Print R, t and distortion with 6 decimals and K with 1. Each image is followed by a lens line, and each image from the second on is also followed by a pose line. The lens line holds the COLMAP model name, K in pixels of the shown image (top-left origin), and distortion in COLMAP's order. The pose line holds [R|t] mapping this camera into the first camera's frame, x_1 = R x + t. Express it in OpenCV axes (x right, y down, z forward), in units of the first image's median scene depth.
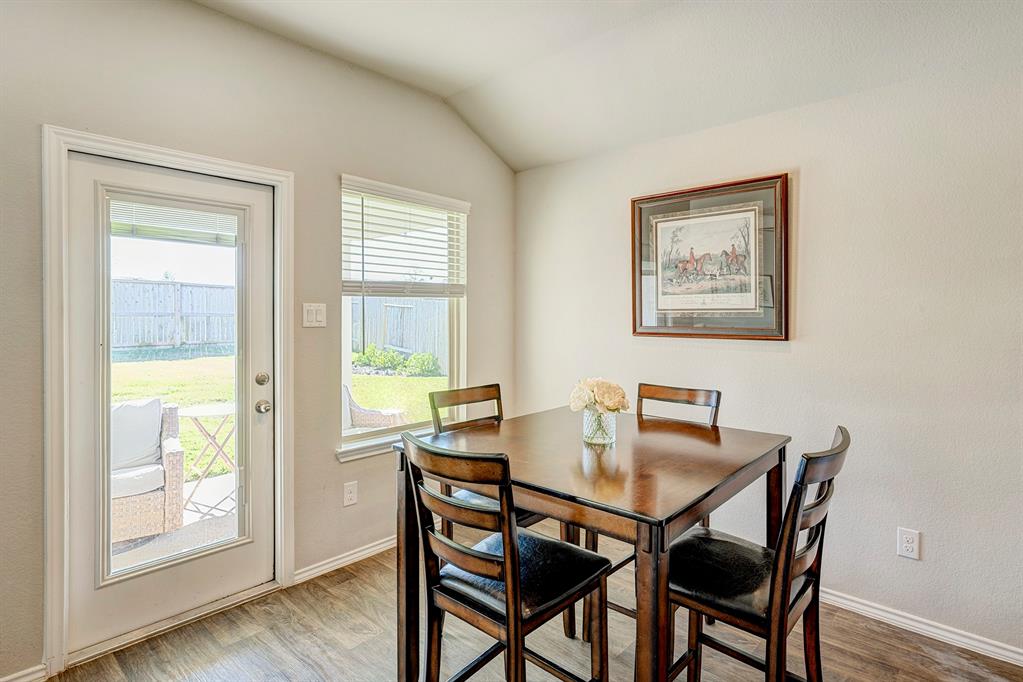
lens RADIAL K [[519.0, 0, 529.6], [0, 519.0, 307.7], [0, 0, 1]] dist [-0.001133, -0.000105]
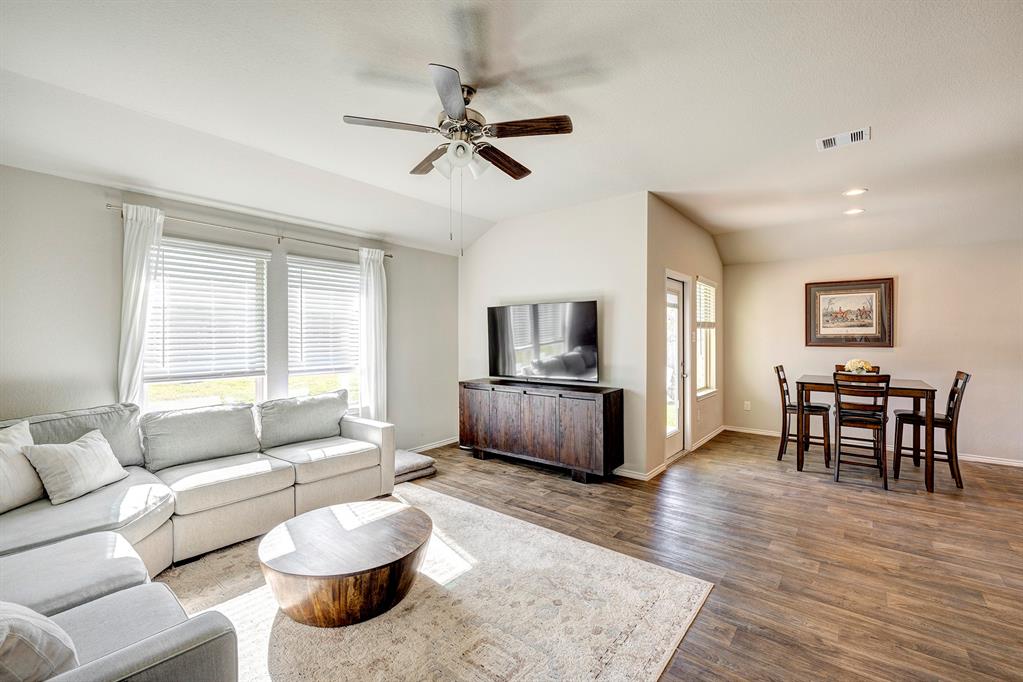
lens RADIAL K [[440.7, 0, 512.9], [0, 440.7, 339.8], [0, 0, 1]] dist [-0.000614, 0.000023]
pose [[0.998993, -0.000966, 0.044850, -1.229662], [0.000209, 0.999858, 0.016879, -0.005786], [-0.044860, -0.016853, 0.998851, -0.876727]]
